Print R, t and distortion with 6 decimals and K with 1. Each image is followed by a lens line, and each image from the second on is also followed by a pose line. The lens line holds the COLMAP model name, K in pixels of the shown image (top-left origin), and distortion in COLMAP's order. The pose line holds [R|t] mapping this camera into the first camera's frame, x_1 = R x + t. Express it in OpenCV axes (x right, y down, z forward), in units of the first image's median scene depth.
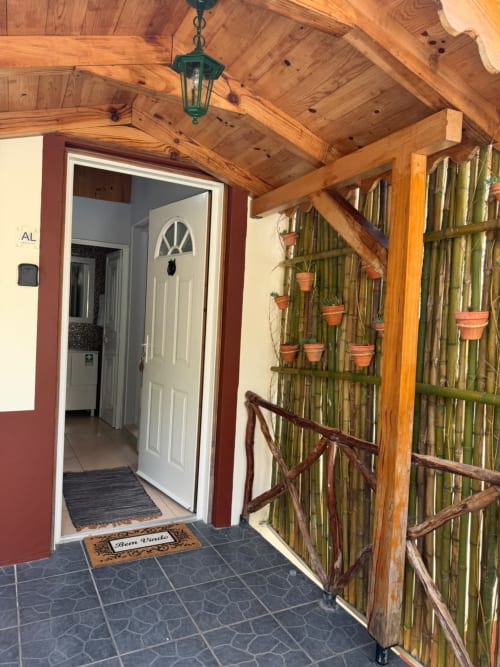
lens RADIAL K [[476.9, 0, 250.0], [0, 476.9, 333.5], [0, 0, 1]] dist [0.094393, -0.160410]
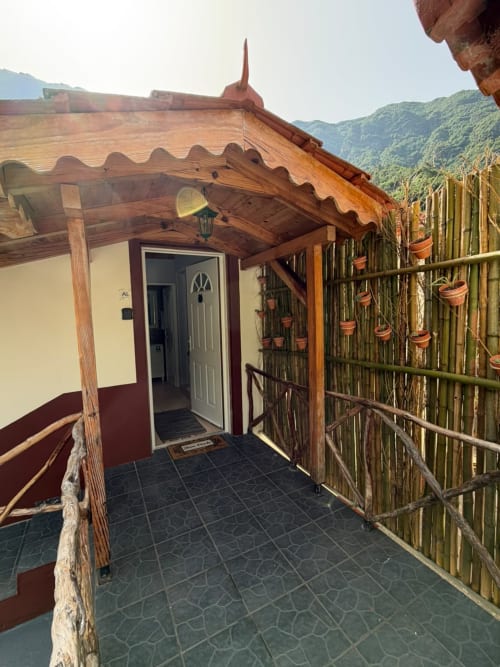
lens RADIAL K [[294.3, 0, 250.0], [0, 294.3, 333.5], [0, 0, 1]] dist [-0.001525, -0.000241]
pose [[0.996979, -0.077113, -0.009266, 0.031440], [0.077429, 0.996157, 0.040937, -0.047361], [0.006074, -0.041531, 0.999119, -0.156923]]
